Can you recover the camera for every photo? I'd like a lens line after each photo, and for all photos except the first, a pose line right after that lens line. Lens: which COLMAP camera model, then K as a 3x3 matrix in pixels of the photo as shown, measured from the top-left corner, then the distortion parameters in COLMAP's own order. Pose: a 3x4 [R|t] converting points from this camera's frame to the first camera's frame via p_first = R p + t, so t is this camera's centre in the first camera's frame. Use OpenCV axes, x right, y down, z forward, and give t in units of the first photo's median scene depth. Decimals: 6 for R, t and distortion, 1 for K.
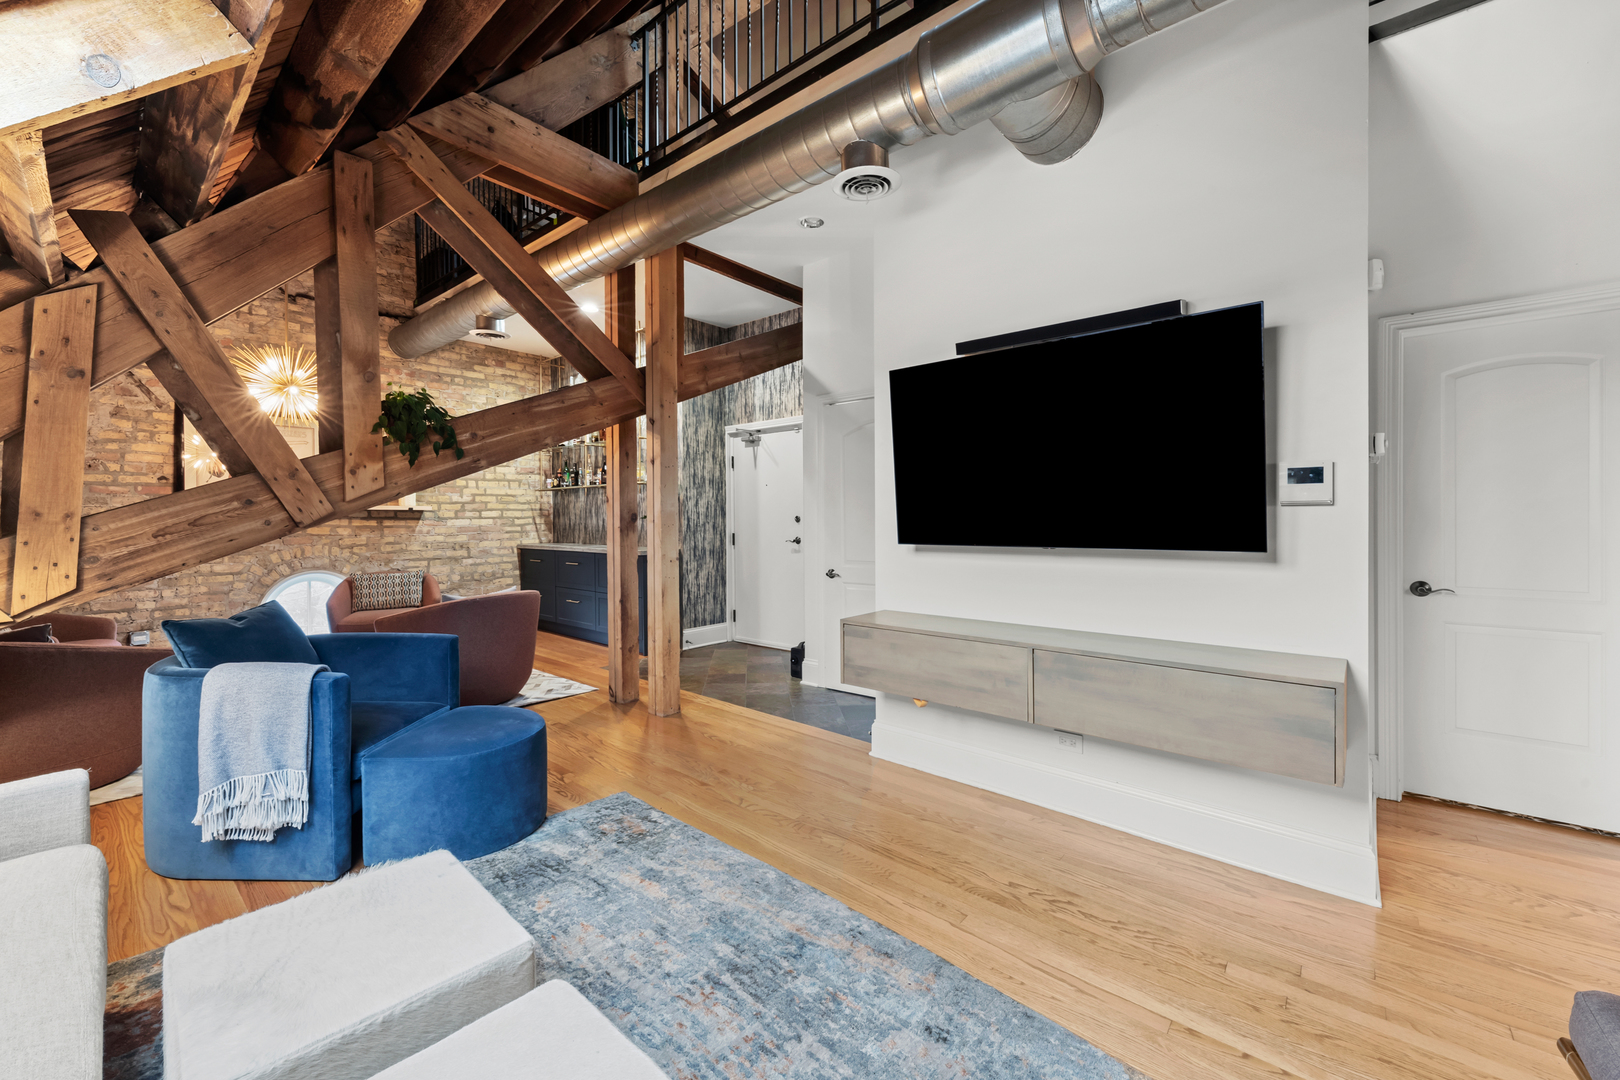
lens RADIAL K [[655.7, 0, 775.4], [0, 655.7, 518.4], [0, 0, 1]] dist [0.026841, -0.000232]
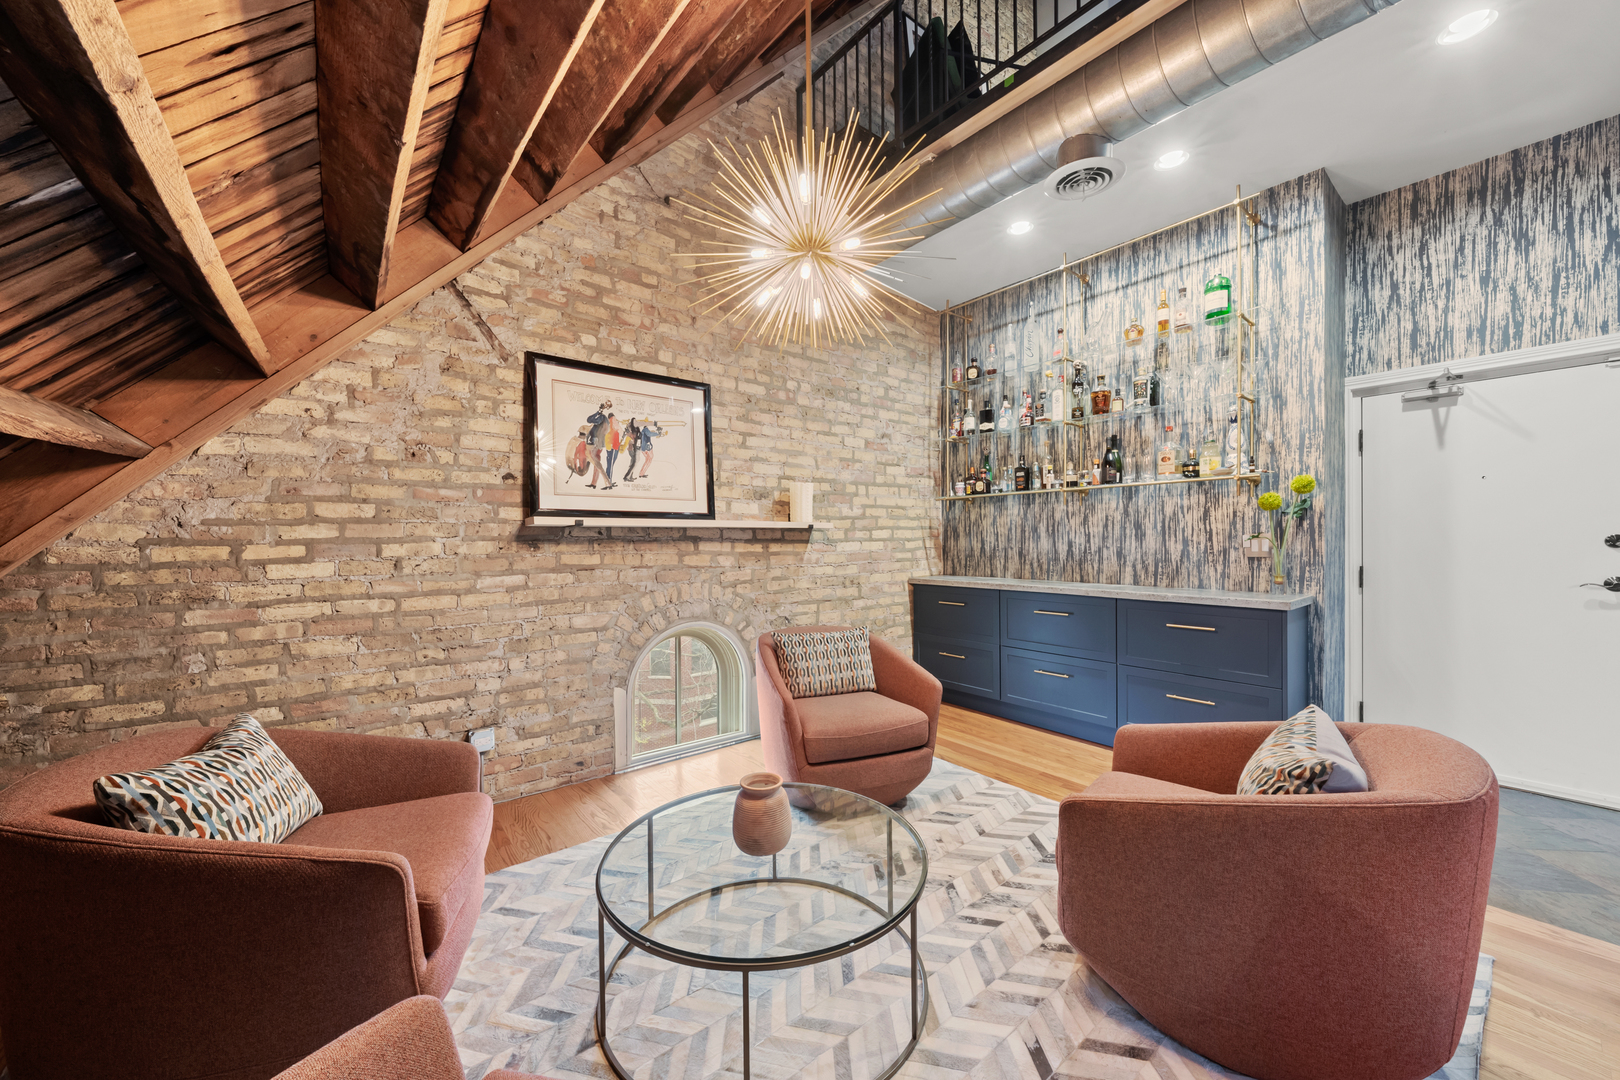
lens RADIAL K [[606.1, 0, 811.0], [0, 606.1, 543.0], [0, 0, 1]] dist [0.002065, -0.000087]
pose [[0.987839, -0.002236, -0.155464, -0.465158], [0.002984, 0.999985, 0.004579, -0.000781], [0.155451, -0.004987, 0.987831, 0.415148]]
